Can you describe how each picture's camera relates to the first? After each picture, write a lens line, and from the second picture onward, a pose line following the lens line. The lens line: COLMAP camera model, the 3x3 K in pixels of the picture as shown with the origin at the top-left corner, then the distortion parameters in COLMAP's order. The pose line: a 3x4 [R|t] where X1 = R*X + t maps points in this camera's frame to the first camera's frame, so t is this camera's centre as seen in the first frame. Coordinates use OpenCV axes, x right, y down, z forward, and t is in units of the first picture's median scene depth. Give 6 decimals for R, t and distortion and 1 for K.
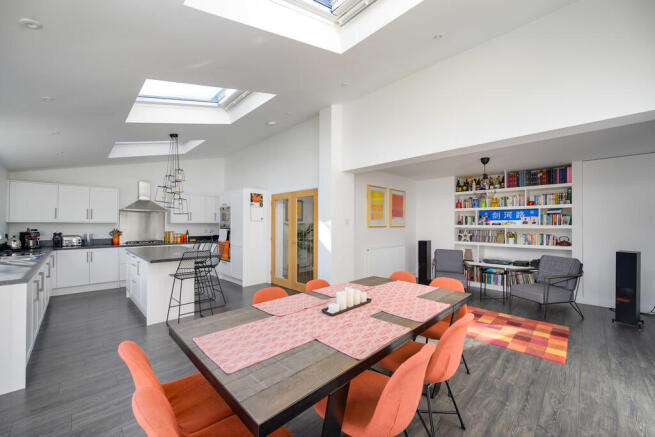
lens RADIAL K [[257.6, 0, 325.7], [0, 257.6, 220.9], [0, 0, 1]] dist [-0.001300, -0.000481]
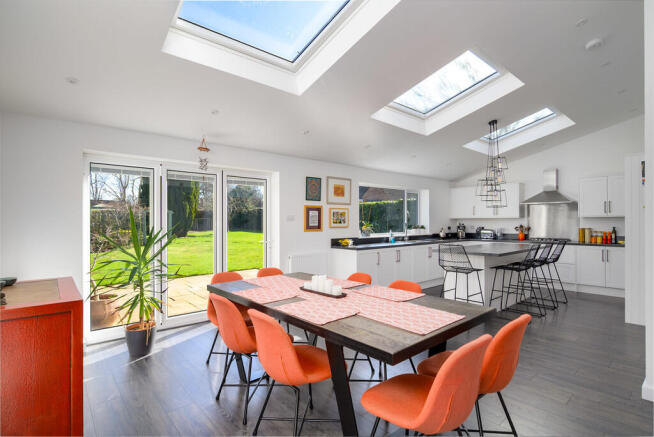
lens RADIAL K [[318.7, 0, 326.7], [0, 318.7, 222.0], [0, 0, 1]] dist [-0.011926, 0.000183]
pose [[-0.066404, -0.003994, -0.997785, 0.496429], [0.017717, 0.999830, -0.005181, 0.018835], [0.997636, -0.018022, -0.066322, 0.398307]]
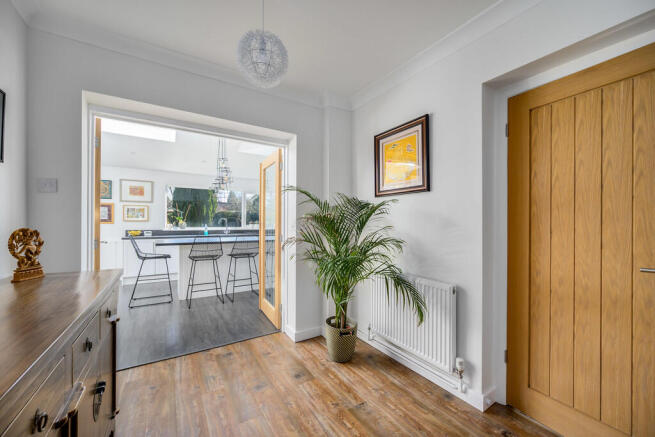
lens RADIAL K [[257.6, 0, 329.7], [0, 257.6, 222.6], [0, 0, 1]] dist [-0.001300, -0.000481]
pose [[-0.201355, -0.005006, -0.979506, 0.291023], [0.010147, 0.999923, -0.007196, 0.054921], [0.979466, -0.011388, -0.201288, 1.380857]]
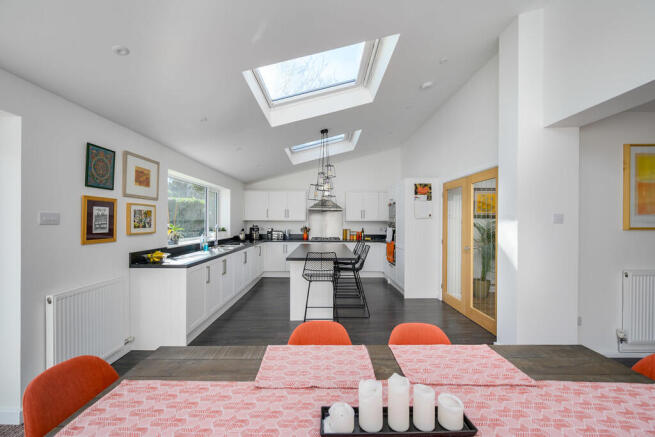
lens RADIAL K [[270.2, 0, 325.0], [0, 270.2, 222.8], [0, 0, 1]] dist [-0.003904, -0.000379]
pose [[0.718346, 0.003978, -0.695675, 0.106697], [0.006200, 0.999907, 0.012120, 0.002725], [0.695659, -0.013020, 0.718255, 0.219697]]
